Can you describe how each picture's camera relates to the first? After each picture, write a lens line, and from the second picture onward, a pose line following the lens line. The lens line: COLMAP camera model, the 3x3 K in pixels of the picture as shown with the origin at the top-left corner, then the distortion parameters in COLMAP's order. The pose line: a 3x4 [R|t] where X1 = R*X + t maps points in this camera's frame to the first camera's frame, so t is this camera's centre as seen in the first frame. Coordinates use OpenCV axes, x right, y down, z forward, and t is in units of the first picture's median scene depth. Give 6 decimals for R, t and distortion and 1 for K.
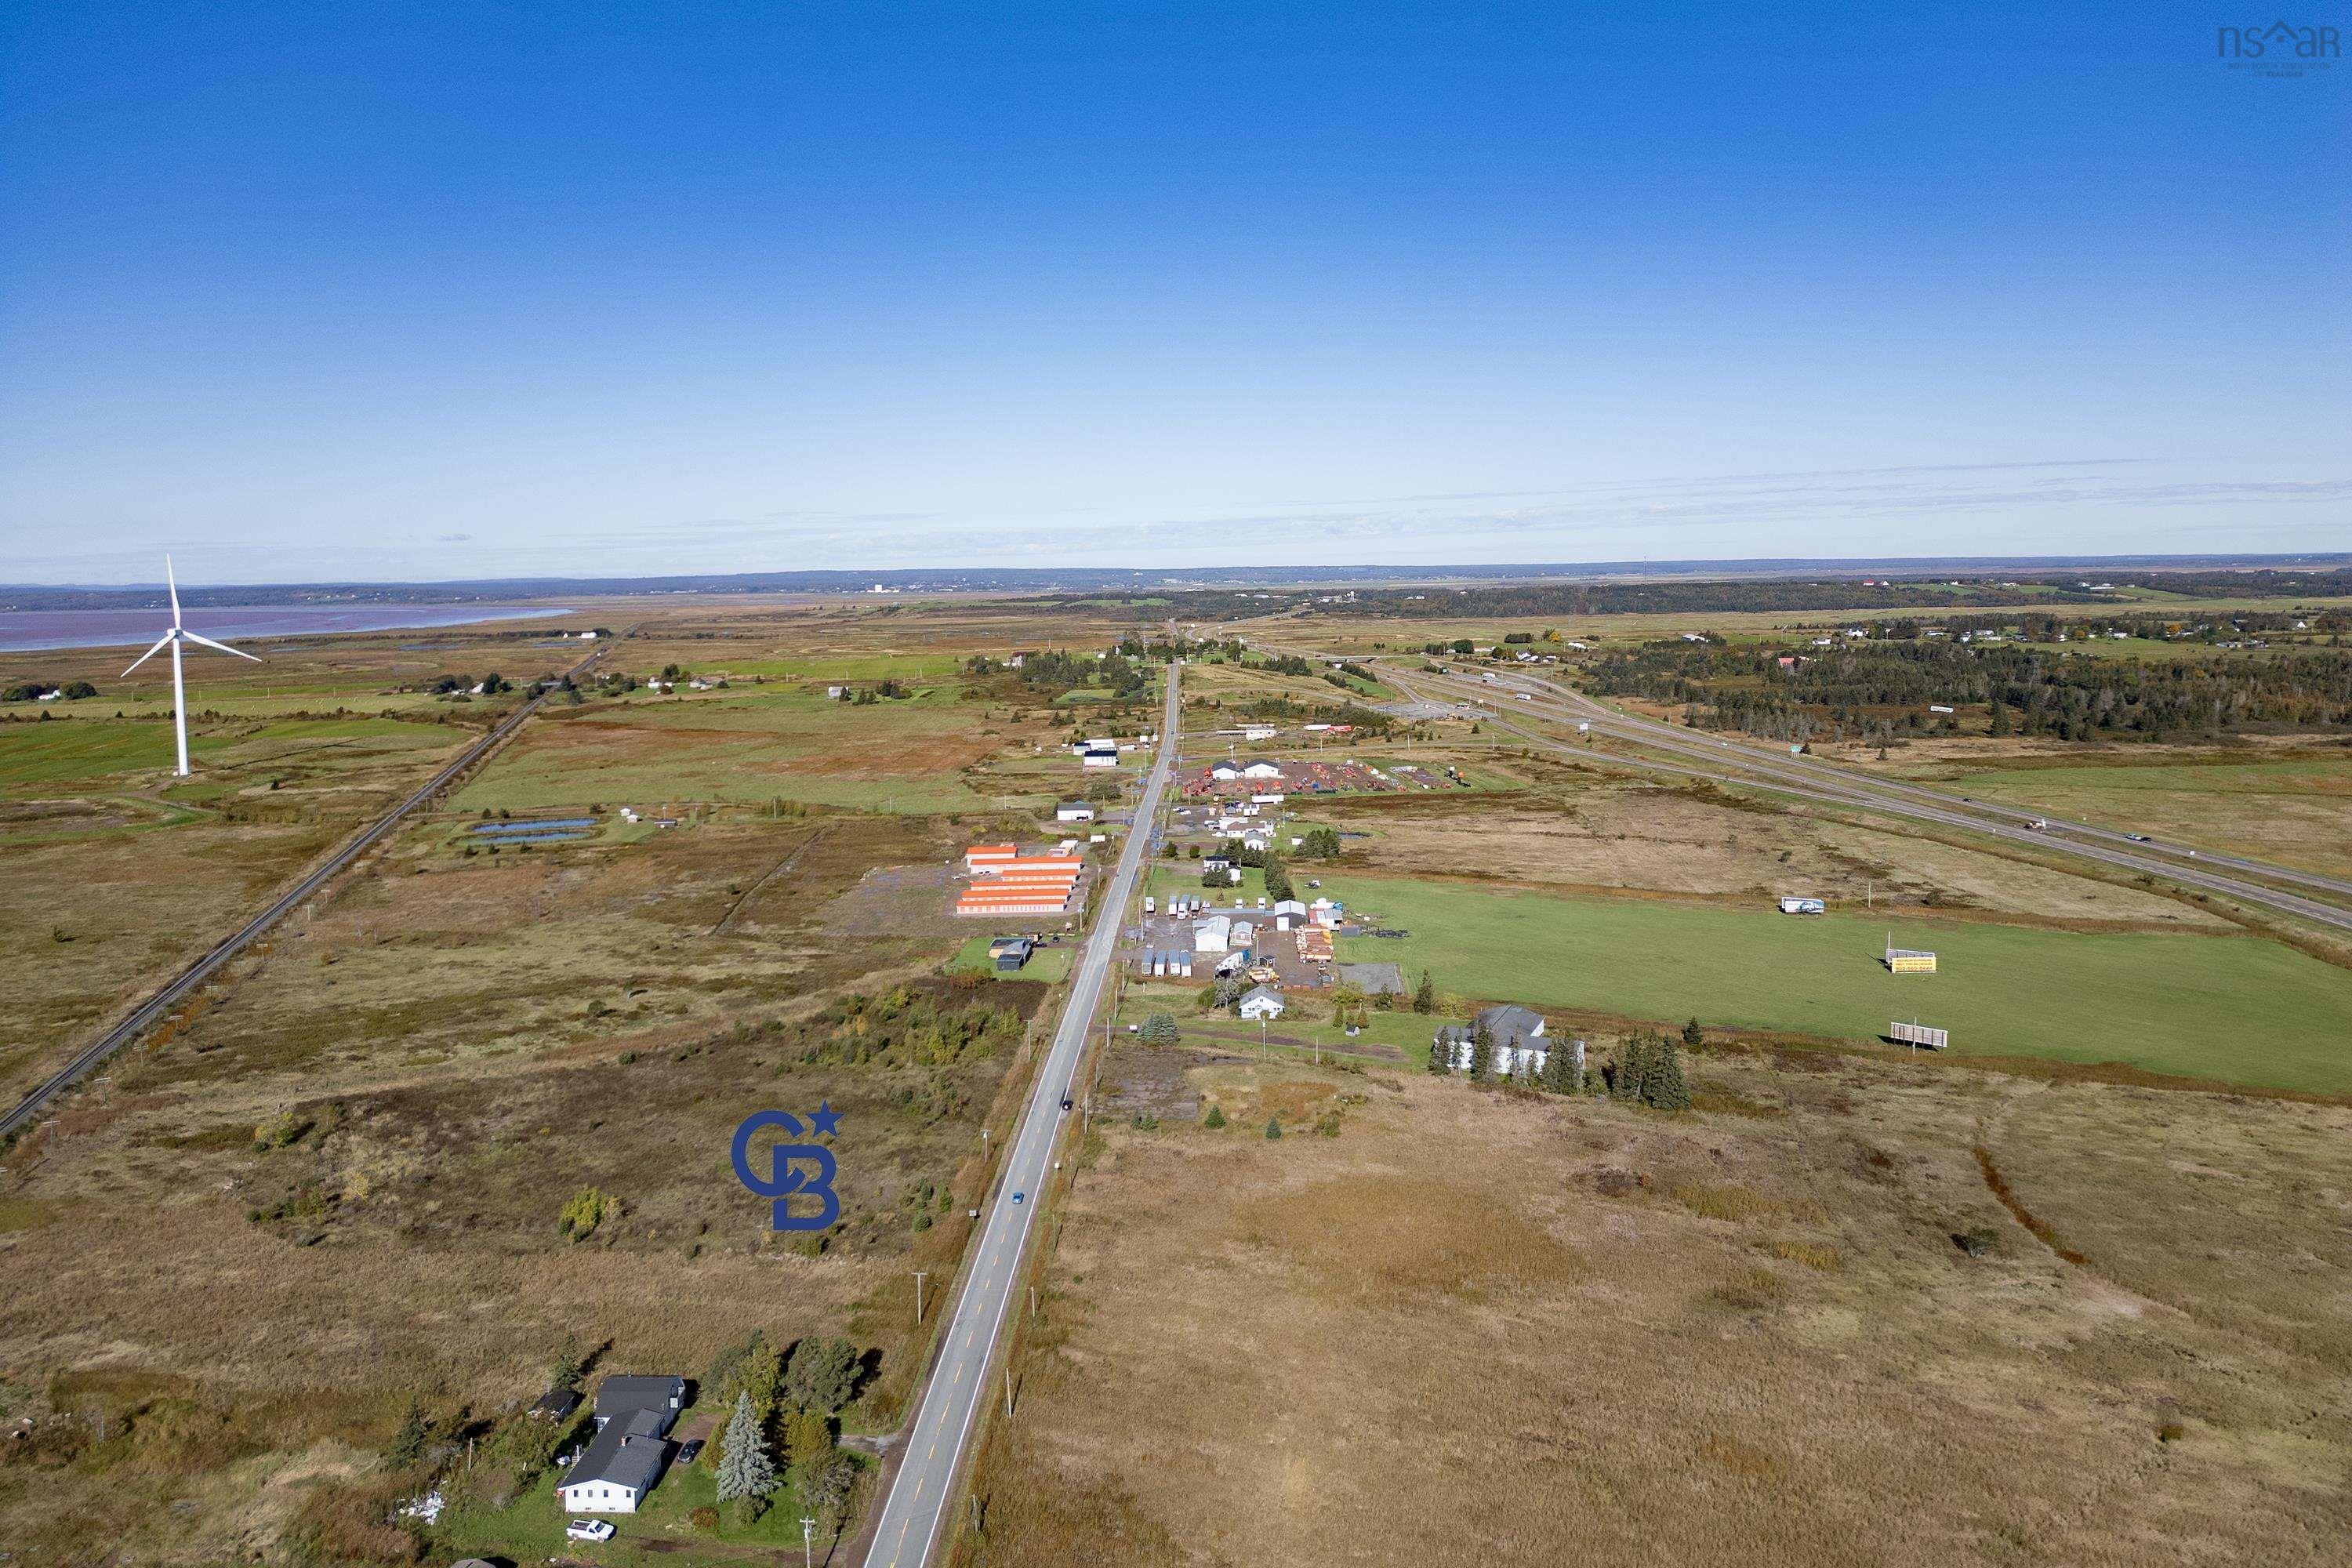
lens RADIAL K [[1626.3, 0, 1165.5], [0, 1626.3, 695.7], [0, 0, 1]] dist [0.106805, -0.119562]
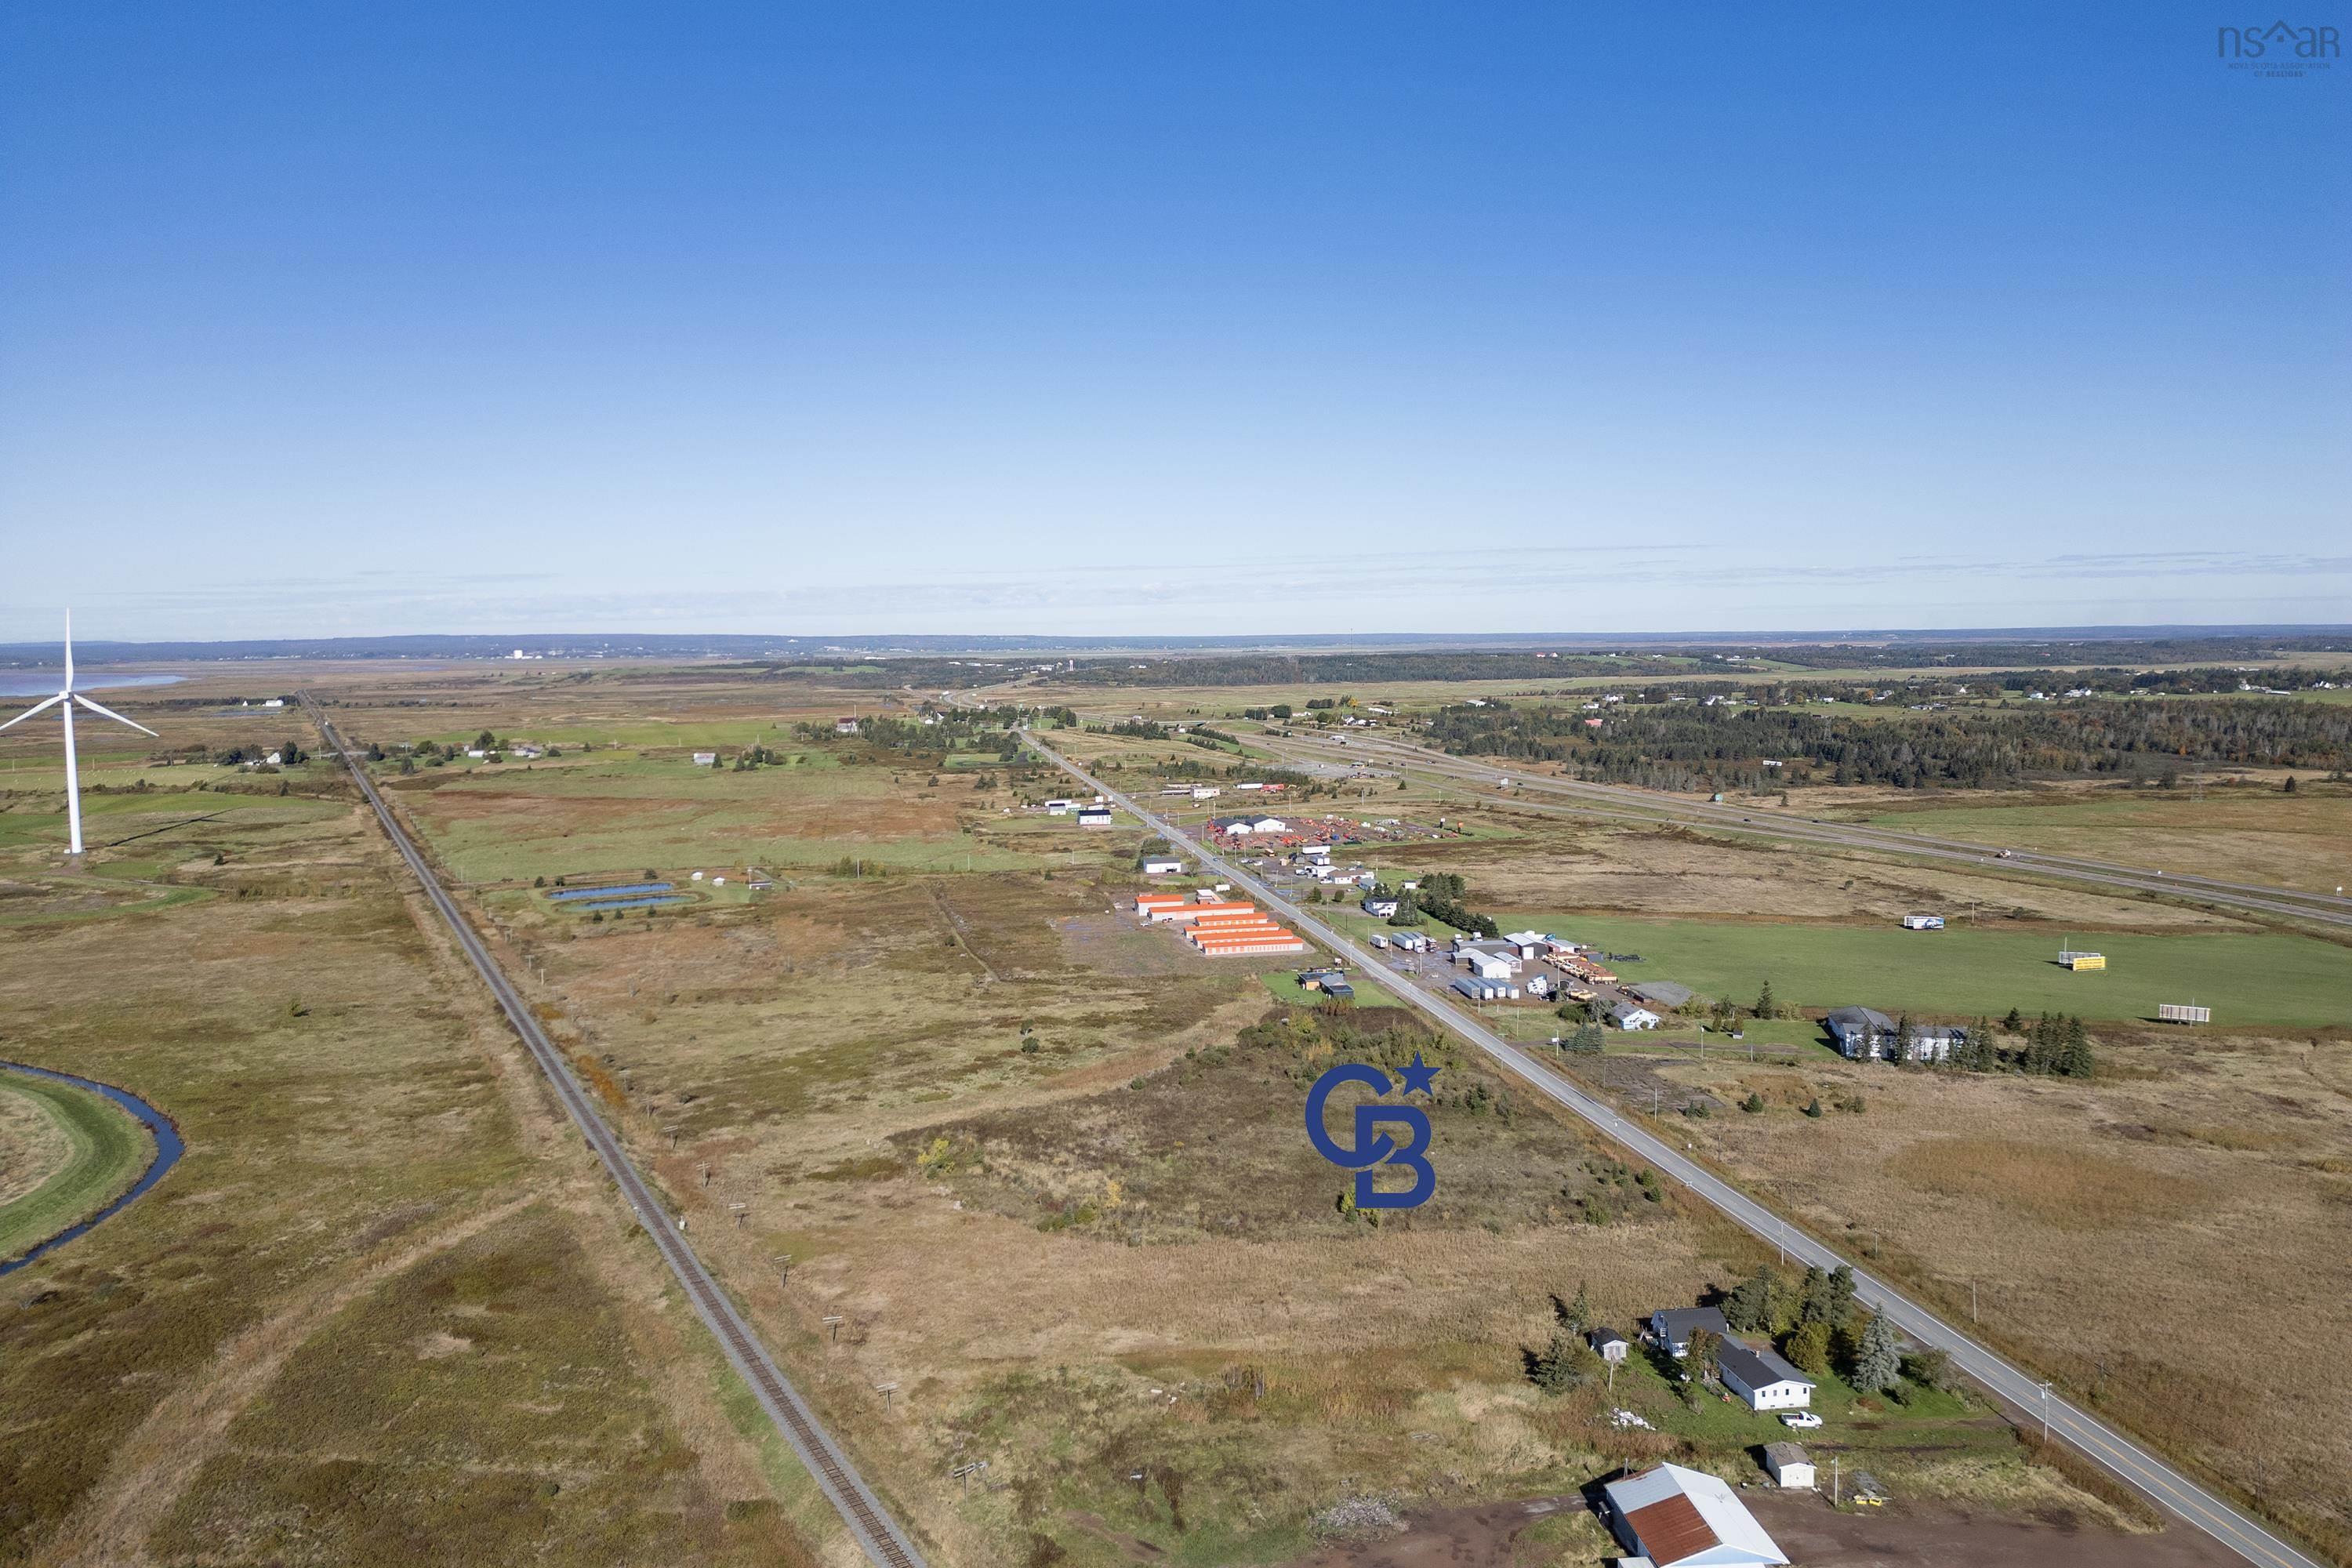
lens RADIAL K [[1624.2, 0, 1176.0], [0, 1624.2, 784.0], [0, 0, 1]] dist [0.109231, -0.133633]
pose [[0.976793, -0.012569, 0.213816, -0.302037], [0.010118, 0.999870, 0.012556, 0.007642], [-0.213946, -0.010102, 0.976793, -0.017665]]
